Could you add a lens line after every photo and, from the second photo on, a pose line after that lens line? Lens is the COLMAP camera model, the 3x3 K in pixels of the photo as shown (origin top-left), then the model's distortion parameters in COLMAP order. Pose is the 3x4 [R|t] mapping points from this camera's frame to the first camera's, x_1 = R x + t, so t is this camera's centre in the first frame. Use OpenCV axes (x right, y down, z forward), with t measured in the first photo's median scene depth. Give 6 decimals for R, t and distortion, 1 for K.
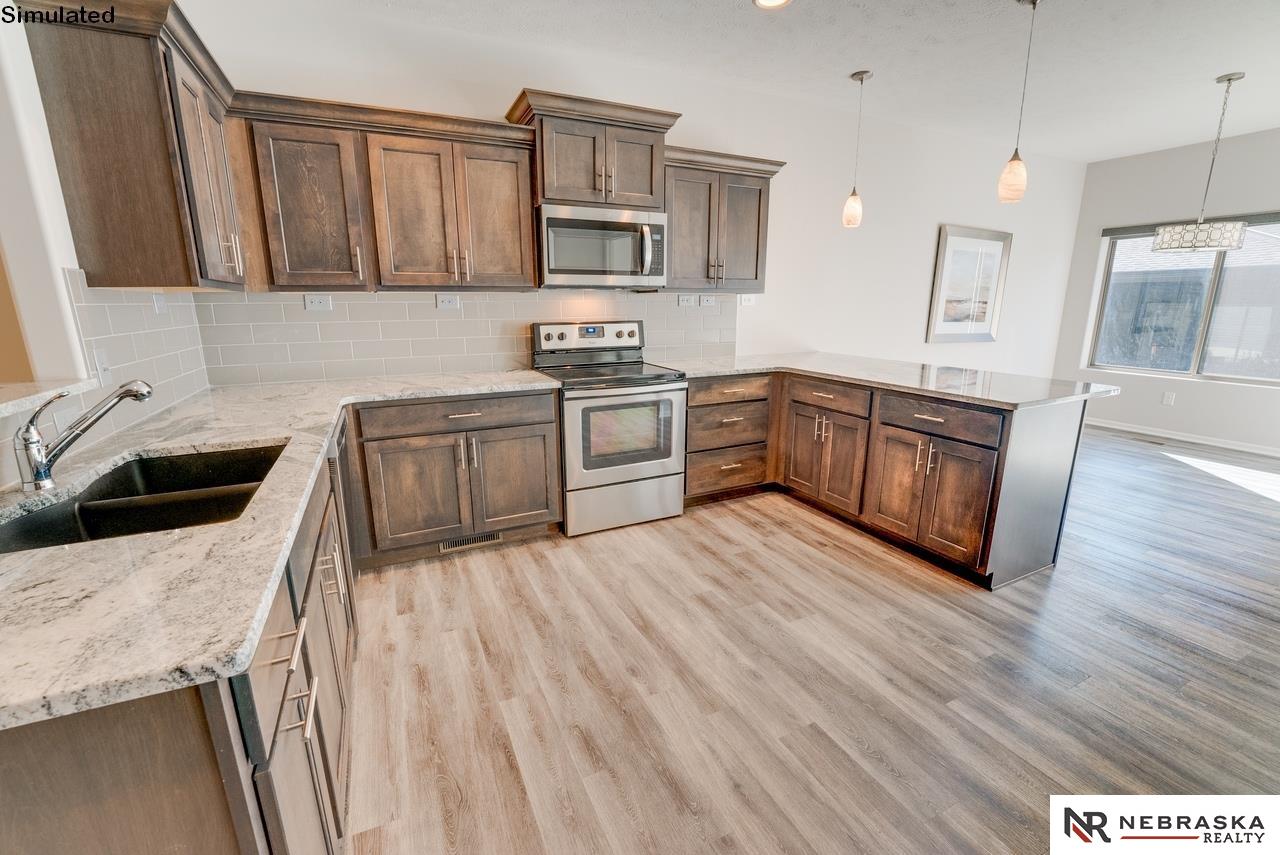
lens RADIAL K [[529.2, 0, 633.9], [0, 529.2, 429.4], [0, 0, 1]] dist [-0.030064, 0.003648]
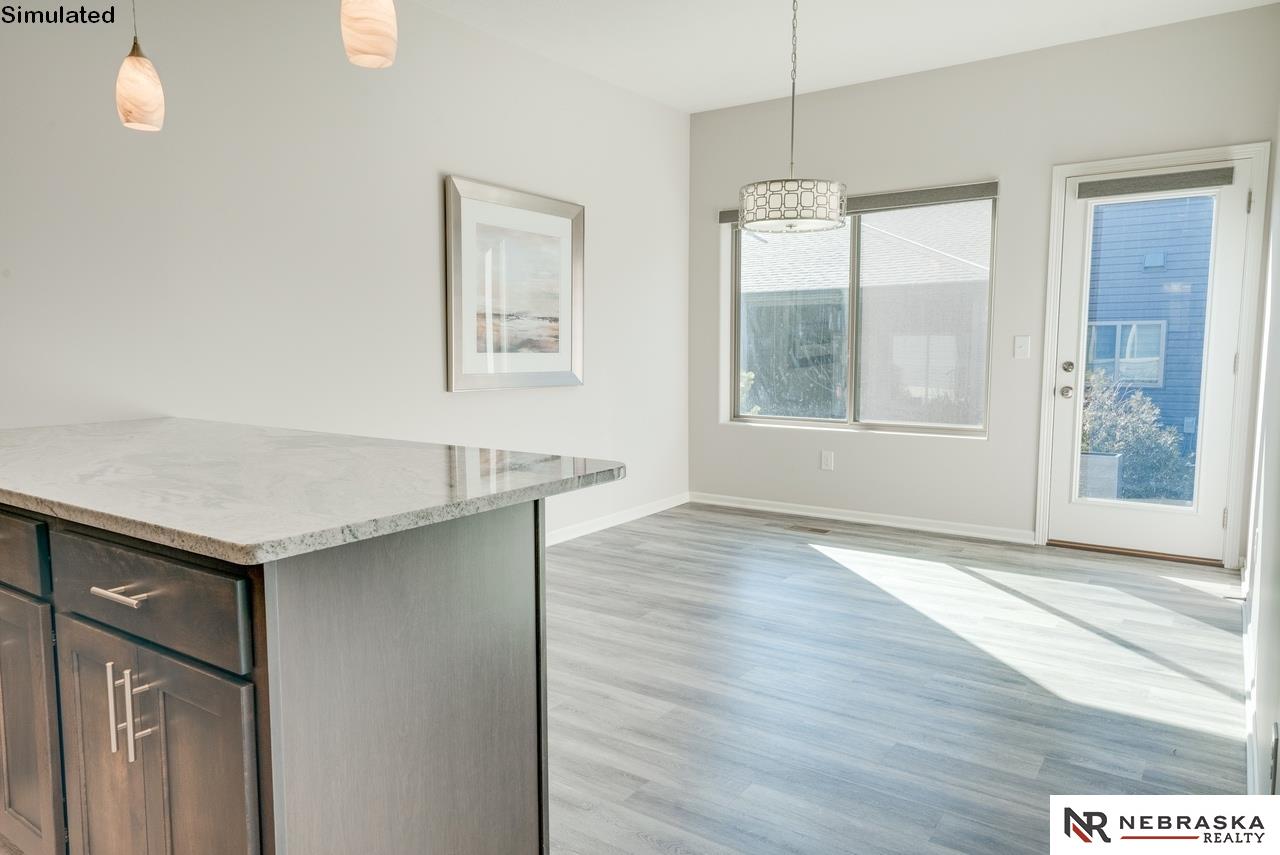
lens RADIAL K [[843.1, 0, 635.6], [0, 843.1, 427.8], [0, 0, 1]] dist [0.025503, -0.004045]
pose [[0.870426, -0.049131, 0.489841, 0.519568], [0.114222, 0.988010, -0.103870, -0.029661], [-0.478865, 0.146362, 0.865602, 0.295759]]
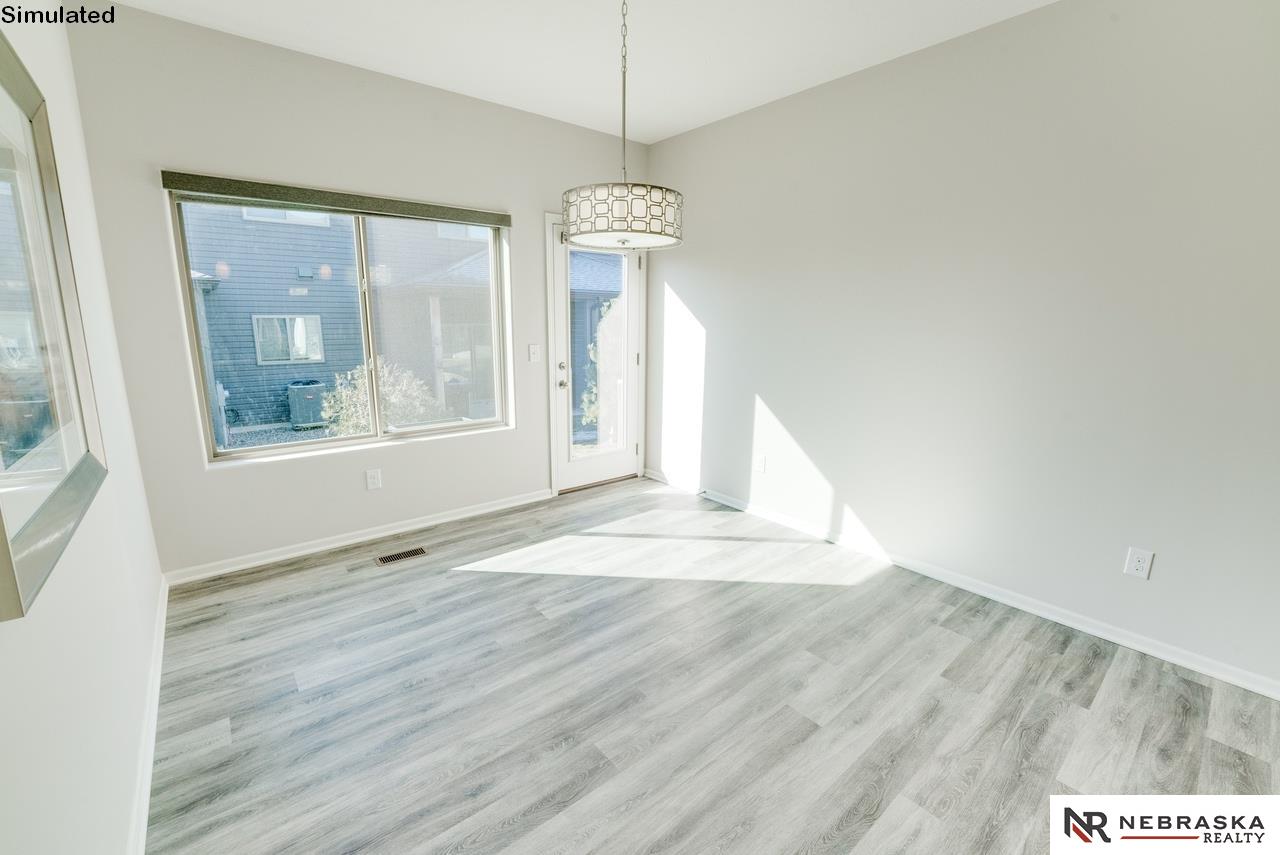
lens RADIAL K [[529.2, 0, 637.6], [0, 529.2, 427.7], [0, 0, 1]] dist [-0.030064, 0.003648]
pose [[-0.244362, -0.192983, 0.950287, 0.642531], [0.219455, 0.943563, 0.248049, -0.373844], [-0.944525, 0.269159, -0.188220, 1.425762]]
